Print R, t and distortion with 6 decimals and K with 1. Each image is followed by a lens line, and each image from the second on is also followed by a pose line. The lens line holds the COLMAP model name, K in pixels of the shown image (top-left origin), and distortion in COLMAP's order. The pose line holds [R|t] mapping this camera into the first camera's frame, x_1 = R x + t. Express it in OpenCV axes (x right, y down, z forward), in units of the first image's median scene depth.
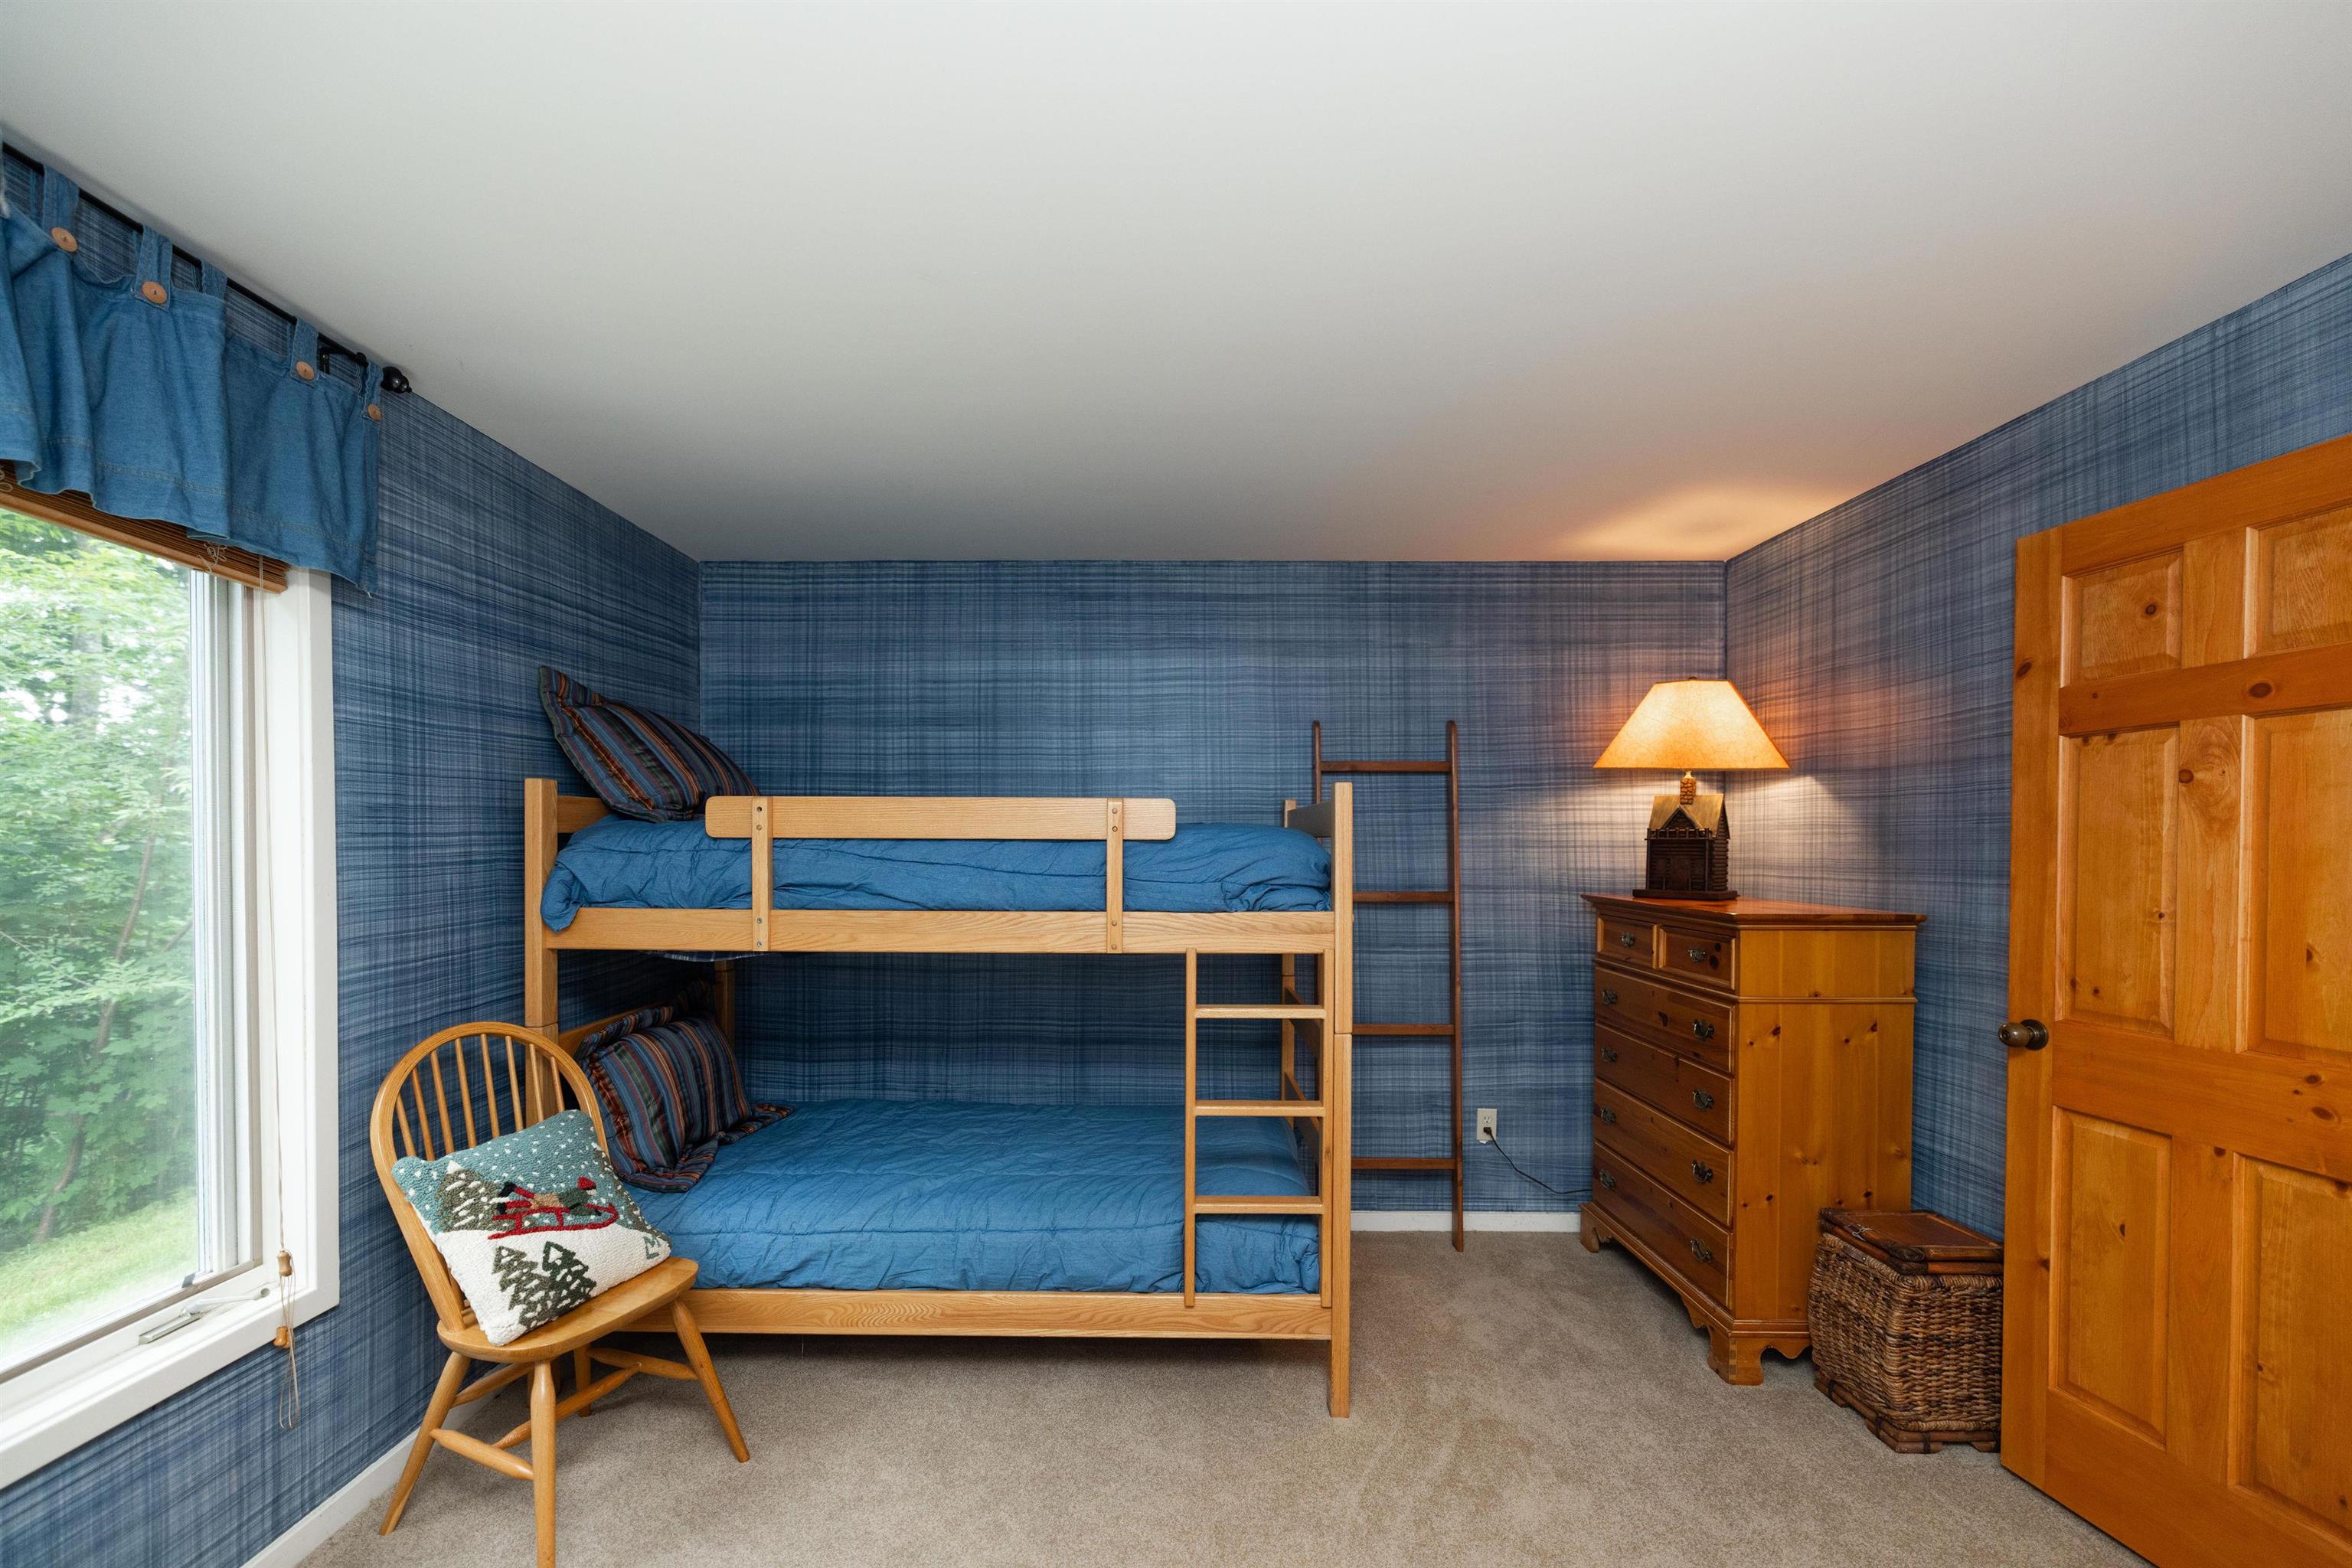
lens RADIAL K [[973.2, 0, 1167.8], [0, 973.2, 858.9], [0, 0, 1]] dist [0.000502, -0.000001]
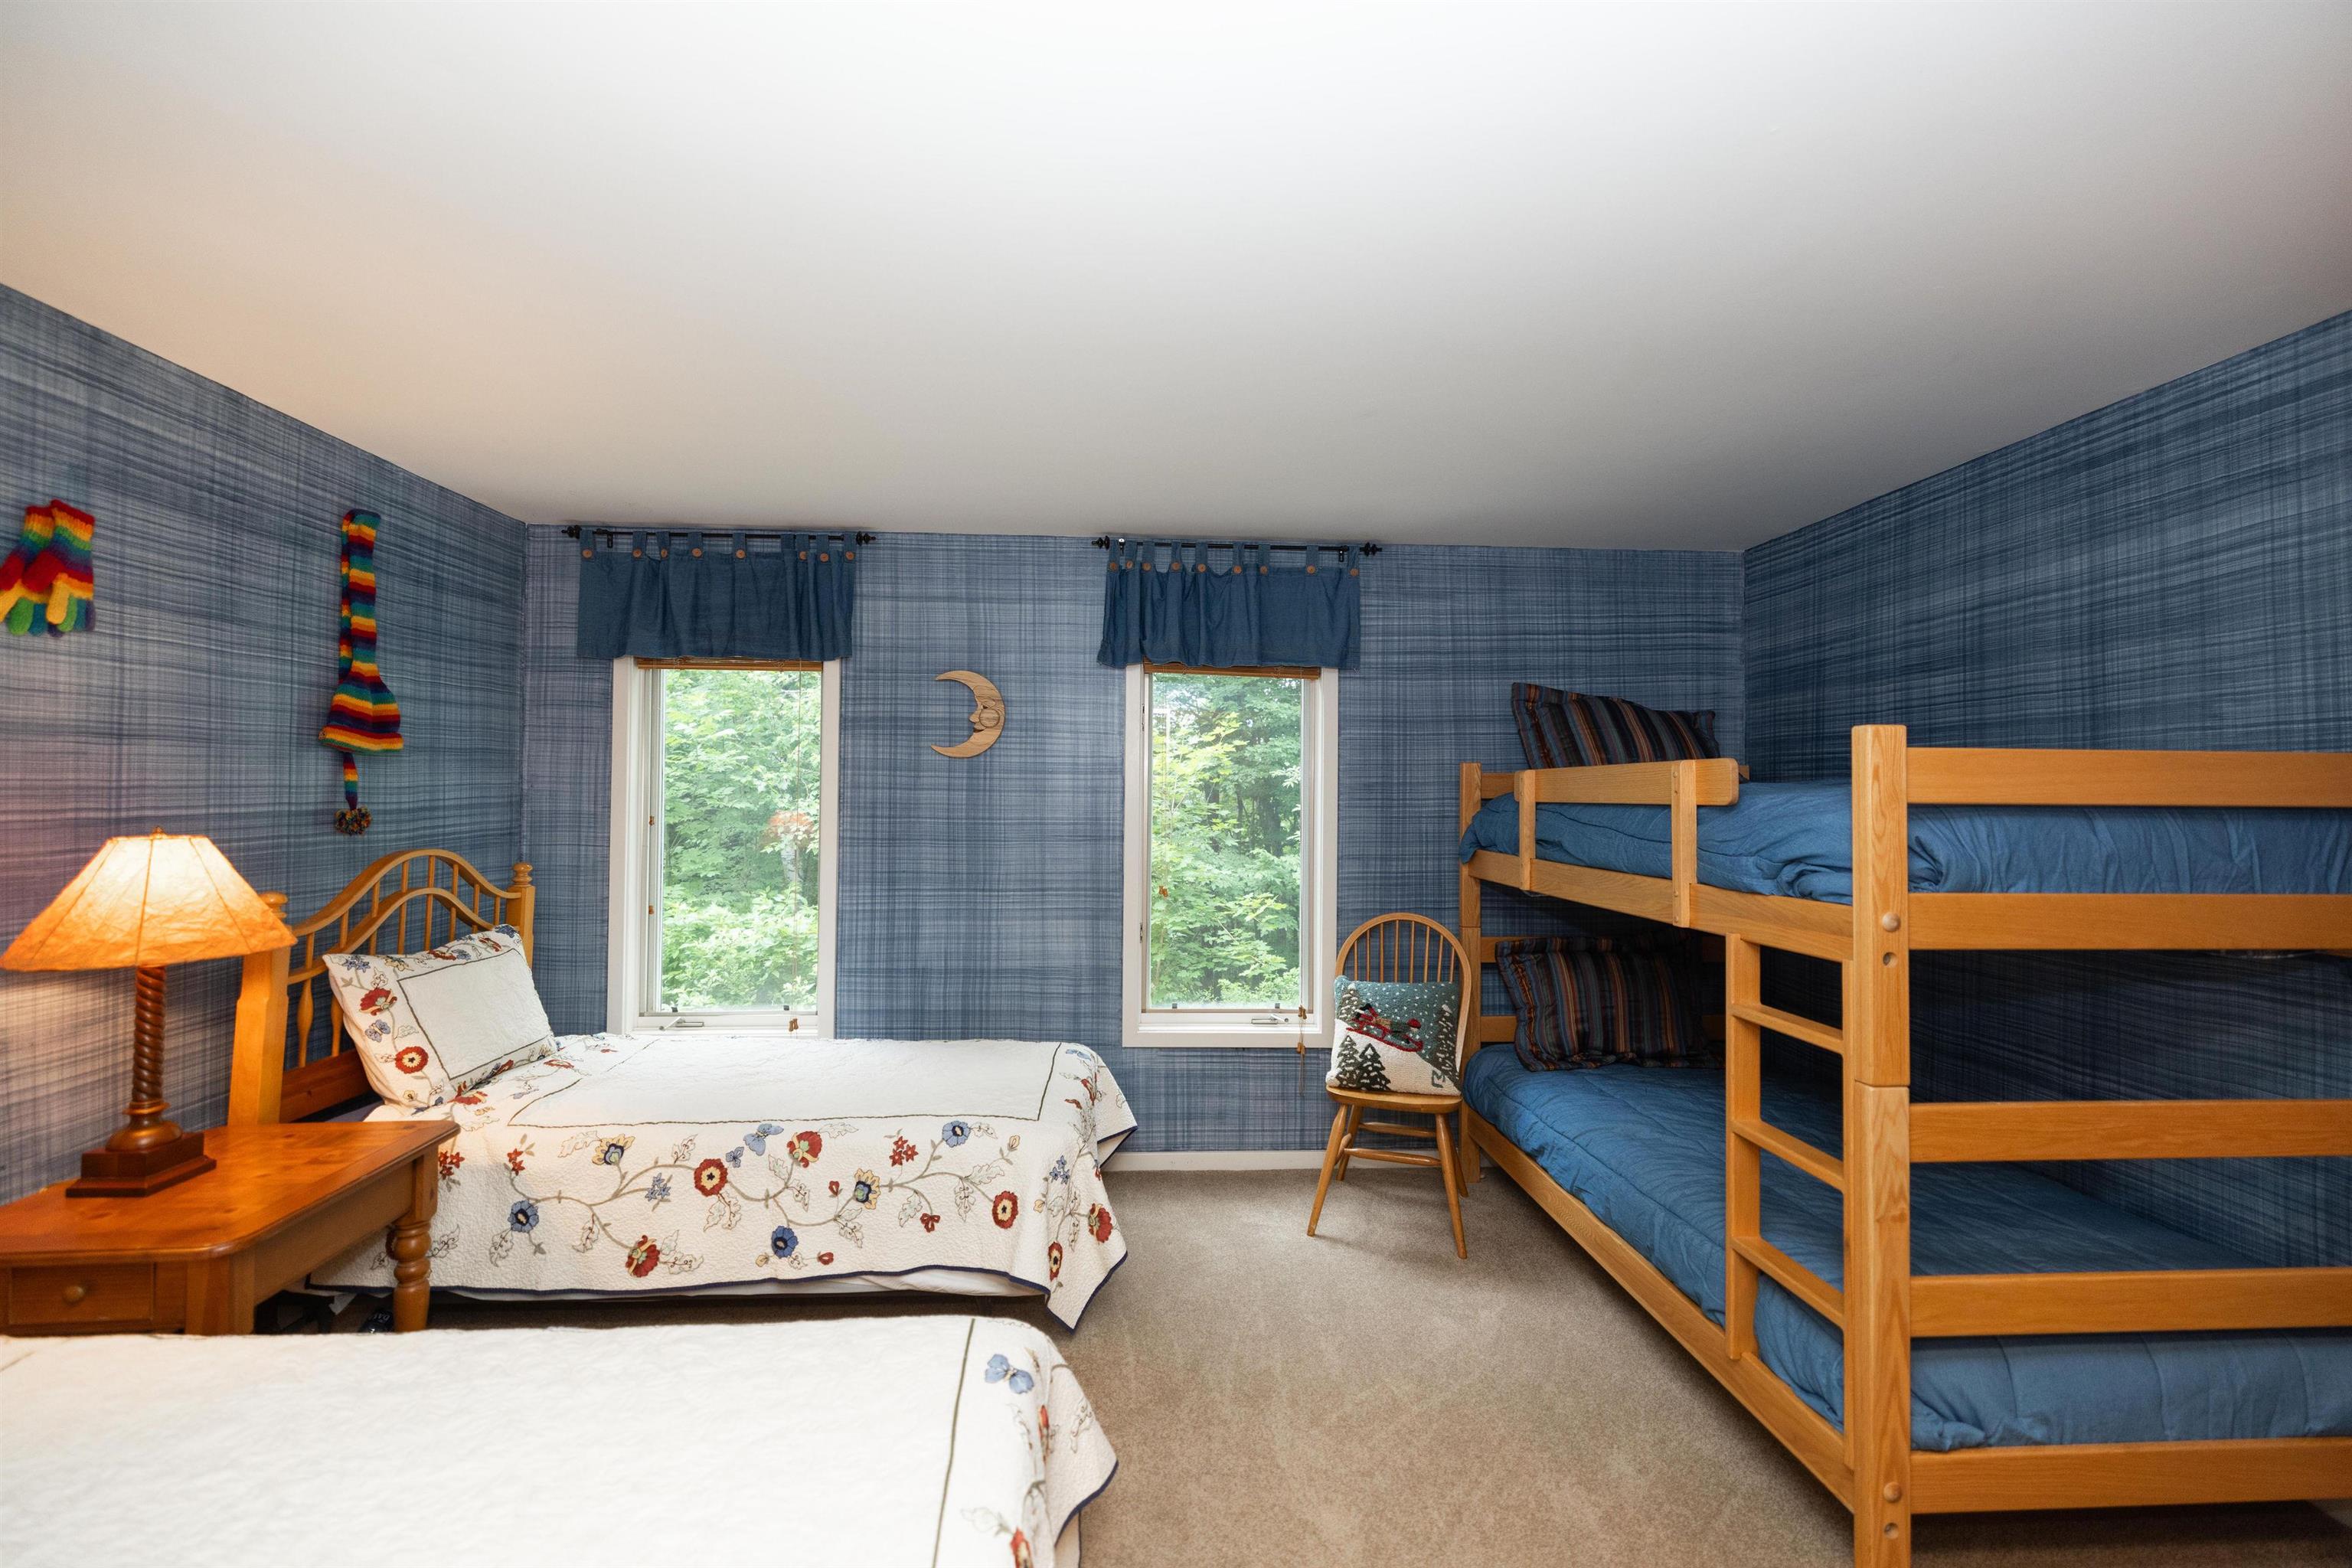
lens RADIAL K [[975.9, 0, 1181.3], [0, 975.9, 779.5], [0, 0, 1]] dist [0.001944, -0.000318]
pose [[0.083613, -0.021775, -0.996260, 0.560815], [-0.028673, 0.999295, -0.024247, -0.004545], [0.996086, 0.030593, 0.082929, 0.292487]]
